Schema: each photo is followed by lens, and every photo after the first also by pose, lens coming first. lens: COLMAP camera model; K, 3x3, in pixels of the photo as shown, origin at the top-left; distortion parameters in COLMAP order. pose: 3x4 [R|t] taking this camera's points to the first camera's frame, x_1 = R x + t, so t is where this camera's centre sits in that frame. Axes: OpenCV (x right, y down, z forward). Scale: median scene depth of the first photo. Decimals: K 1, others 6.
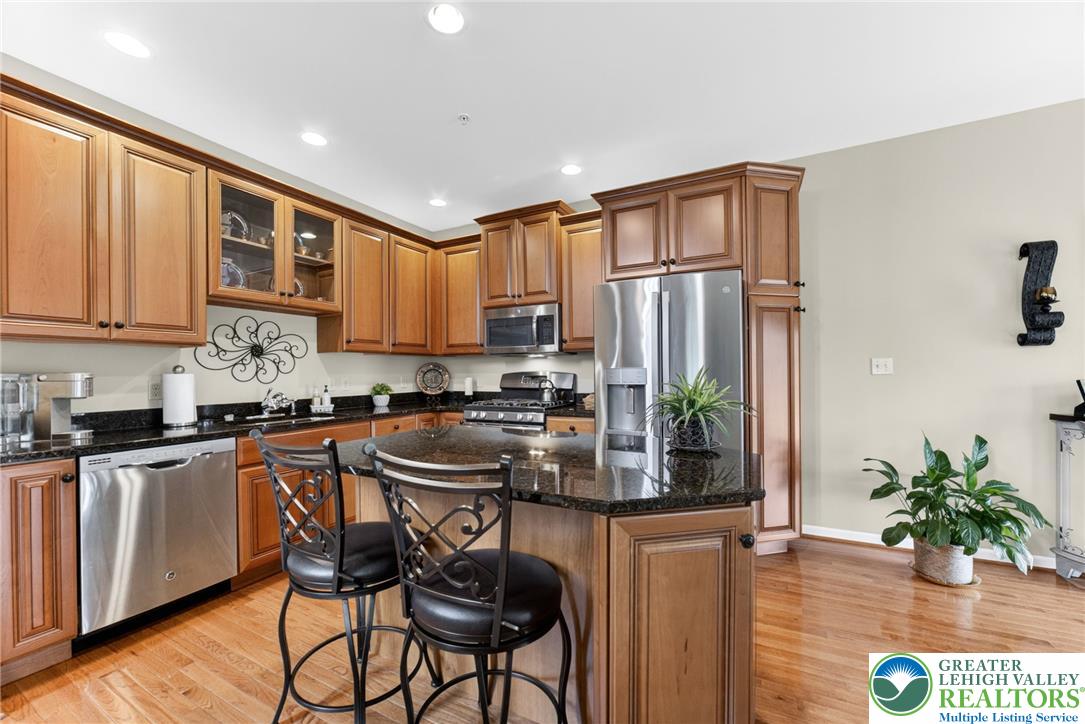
lens RADIAL K [[426.9, 0, 543.7], [0, 426.9, 368.9], [0, 0, 1]] dist [-0.019587, 0.000317]
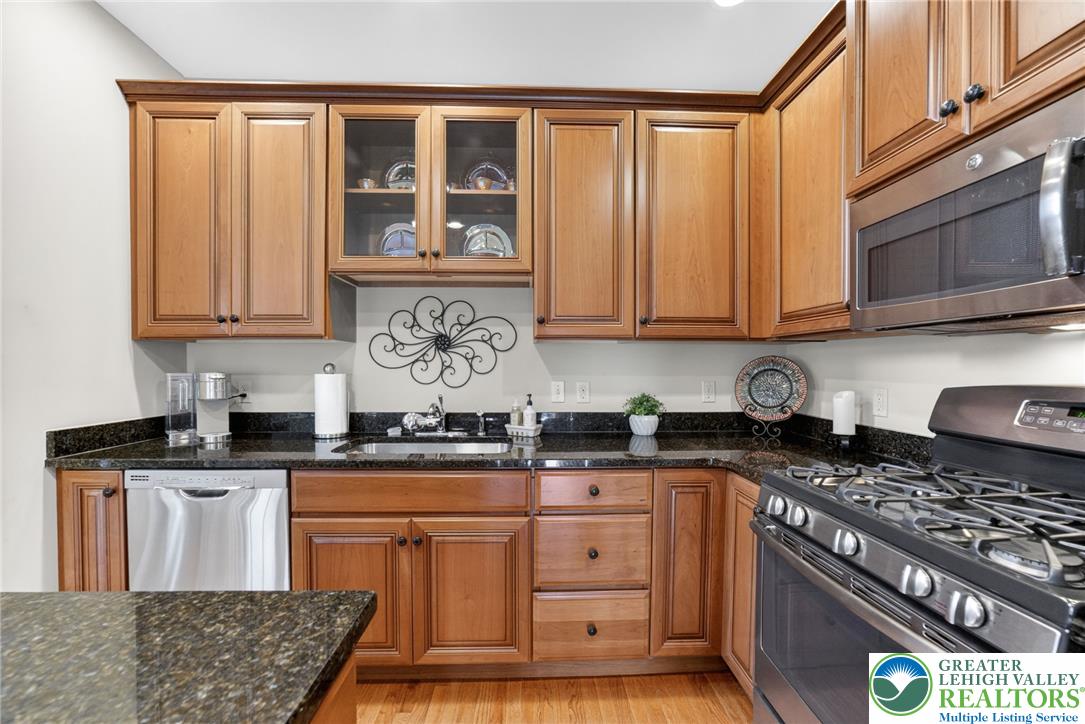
lens RADIAL K [[426.9, 0, 540.2], [0, 426.9, 367.8], [0, 0, 1]] dist [-0.019587, 0.000317]
pose [[0.488743, 0.014446, -0.872308, 0.045837], [-0.000175, 0.999864, 0.016461, -0.010567], [0.872428, -0.007893, 0.488680, 0.722280]]
